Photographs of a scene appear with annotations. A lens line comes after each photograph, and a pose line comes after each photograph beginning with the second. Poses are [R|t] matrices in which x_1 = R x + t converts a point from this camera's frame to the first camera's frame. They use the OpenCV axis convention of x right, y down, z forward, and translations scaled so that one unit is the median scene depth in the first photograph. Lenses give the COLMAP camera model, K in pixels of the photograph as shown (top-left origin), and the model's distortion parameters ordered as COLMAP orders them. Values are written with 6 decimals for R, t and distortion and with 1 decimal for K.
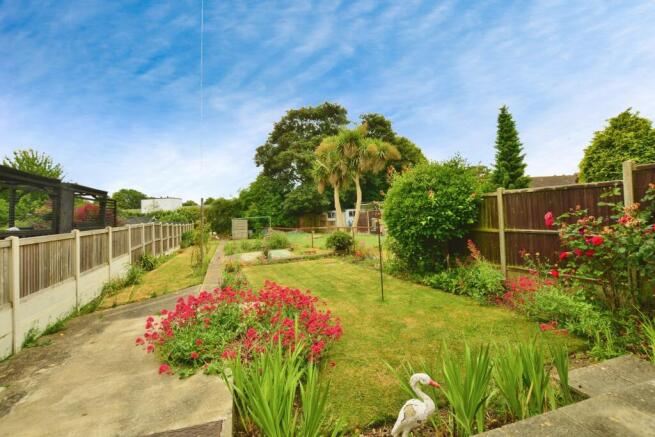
lens RADIAL K [[292.8, 0, 327.5], [0, 292.8, 218.5], [0, 0, 1]] dist [-0.000766, -0.000085]
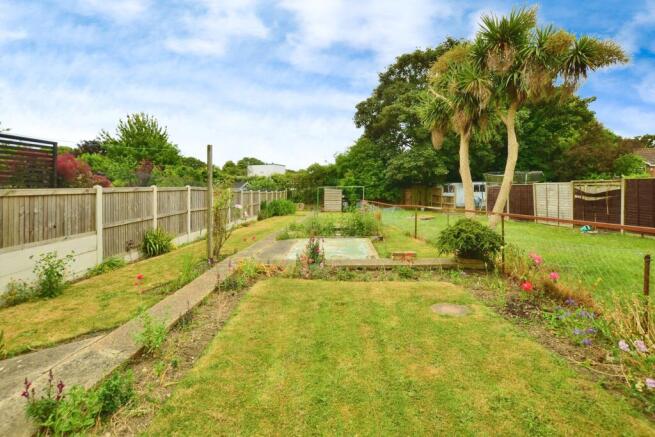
lens RADIAL K [[299.6, 0, 319.1], [0, 299.6, 194.6], [0, 0, 1]] dist [-0.001950, -0.000082]
pose [[0.922913, 0.052480, -0.381415, -0.000843], [-0.046460, 0.998608, 0.024981, 0.000534], [0.382195, -0.005334, 0.924066, 0.167713]]
